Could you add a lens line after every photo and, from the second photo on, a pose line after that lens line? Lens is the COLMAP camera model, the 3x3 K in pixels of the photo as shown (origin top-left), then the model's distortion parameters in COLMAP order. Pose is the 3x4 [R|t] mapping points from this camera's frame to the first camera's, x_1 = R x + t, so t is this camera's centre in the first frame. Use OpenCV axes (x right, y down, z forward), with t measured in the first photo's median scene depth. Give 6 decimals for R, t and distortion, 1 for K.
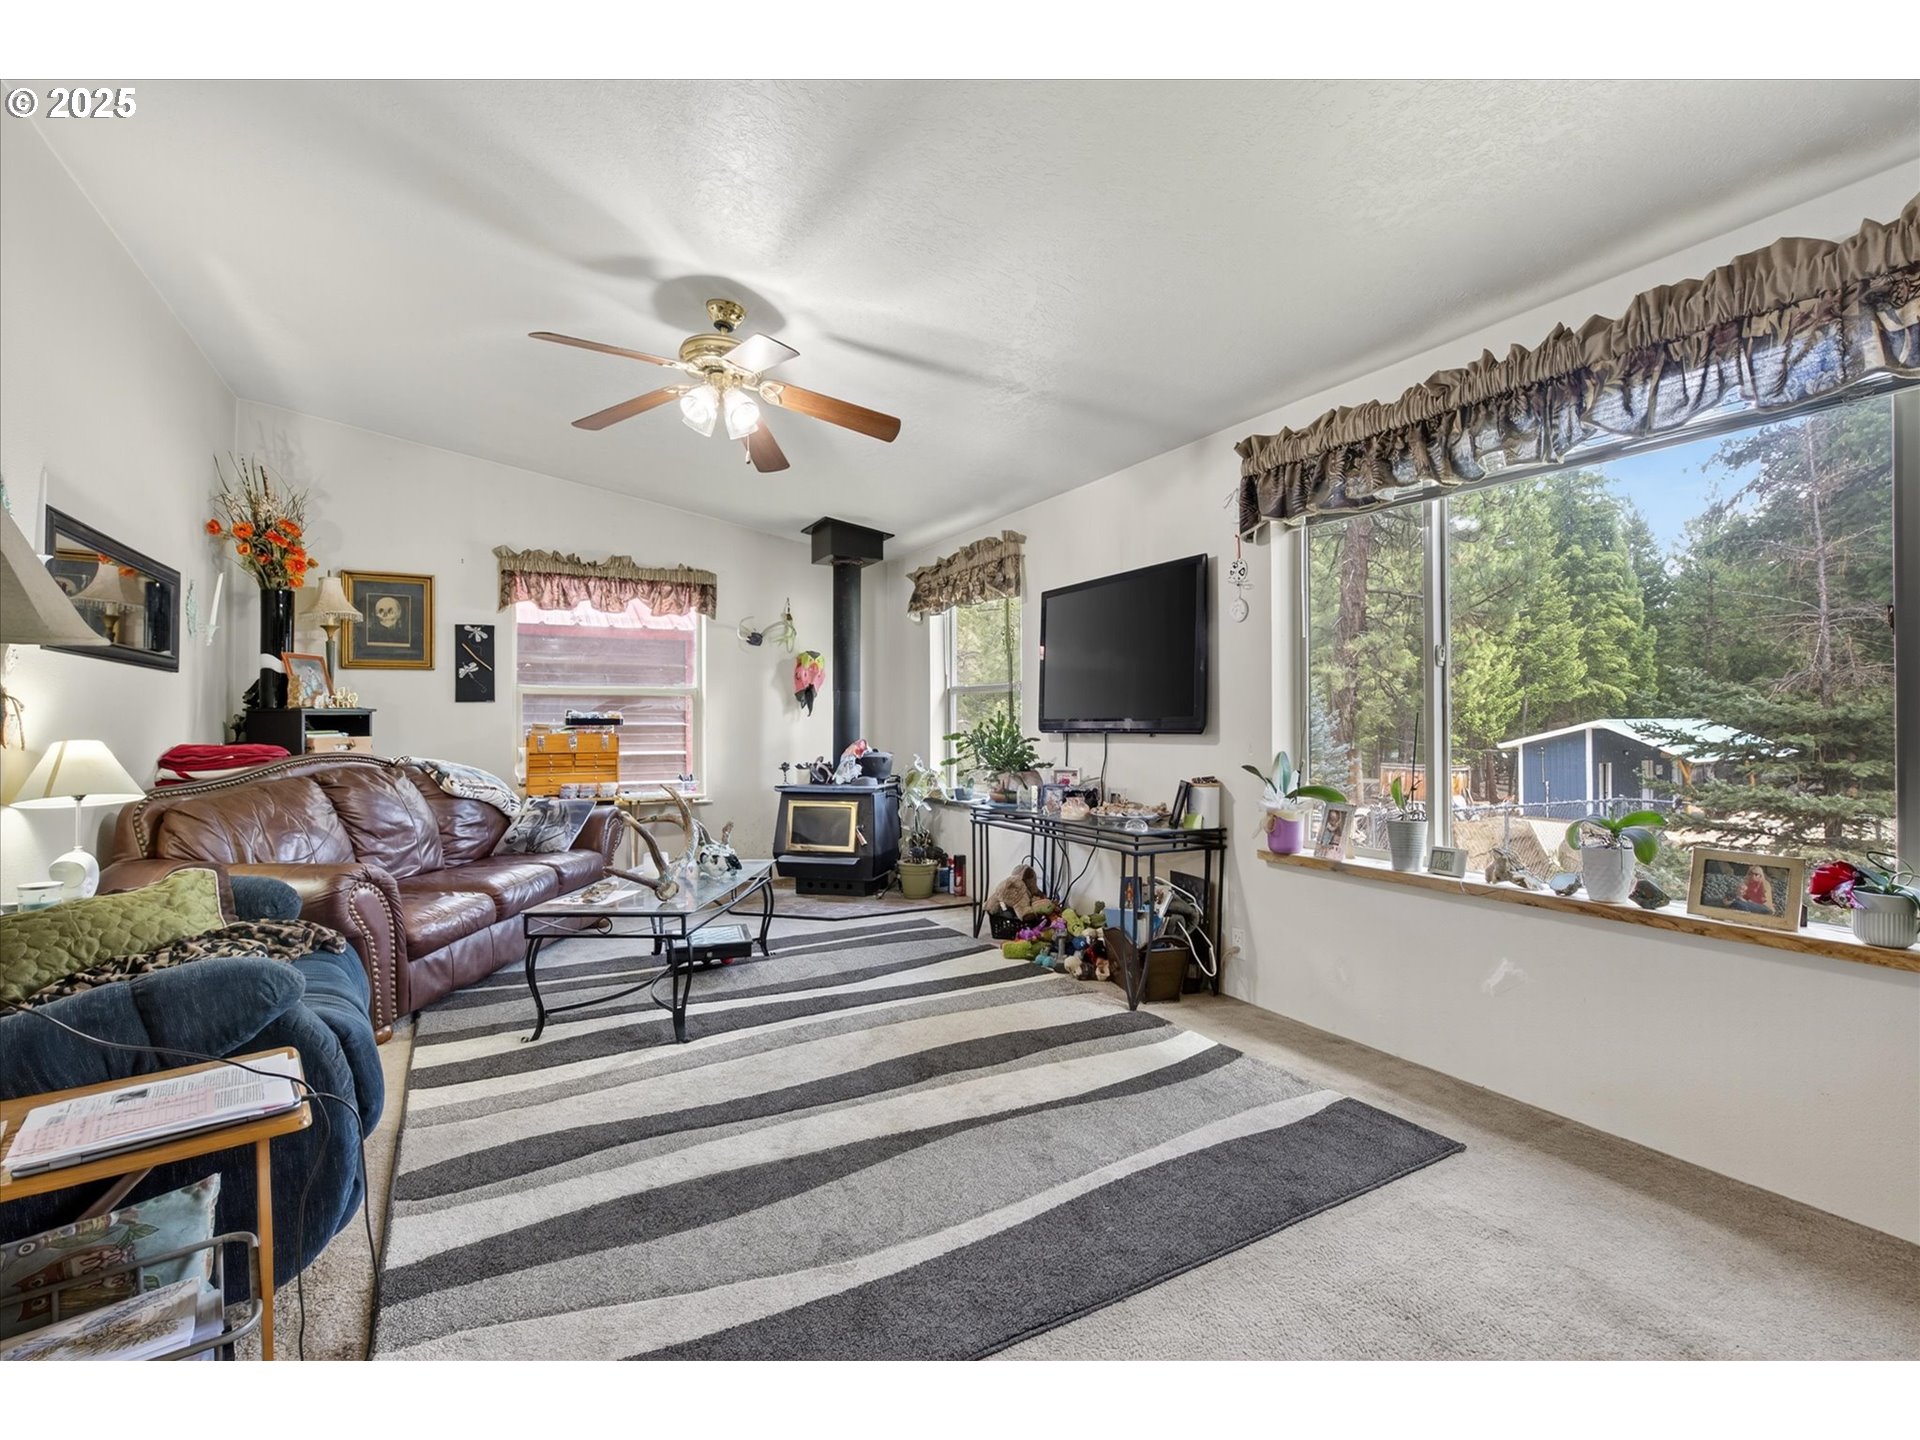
lens RADIAL K [[886.1, 0, 965.0], [0, 886.1, 718.6], [0, 0, 1]] dist [-0.001591, -0.000174]
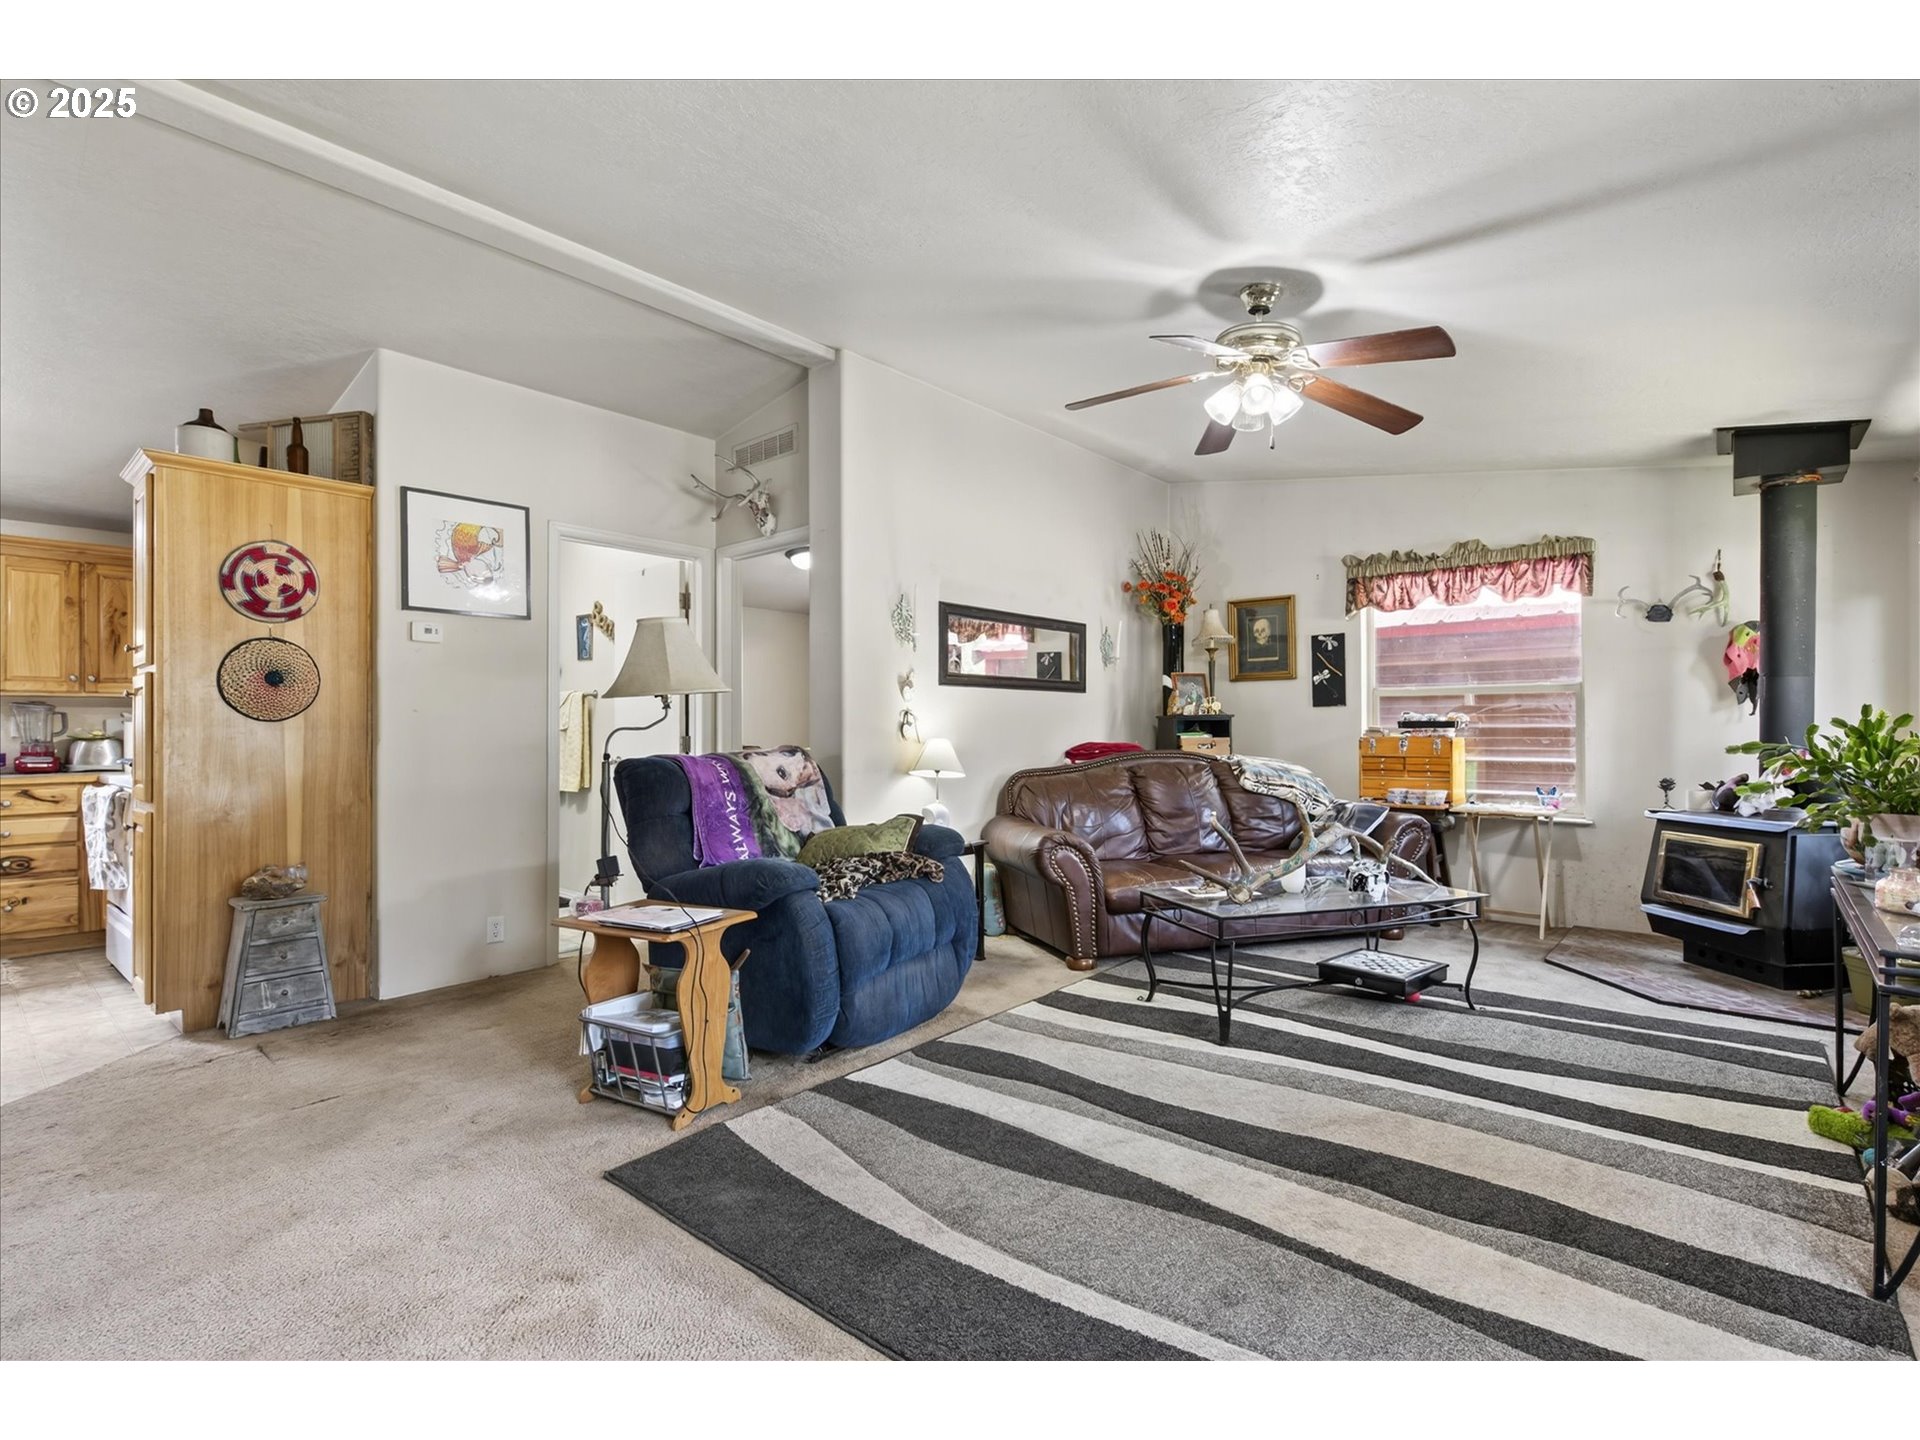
lens RADIAL K [[882.4, 0, 964.6], [0, 882.4, 726.0], [0, 0, 1]] dist [0.004563, -0.000748]
pose [[0.364896, -0.001761, -0.931047, 0.328595], [0.008532, 0.999963, 0.001453, -0.000542], [0.931009, -0.008474, 0.364897, 0.234881]]
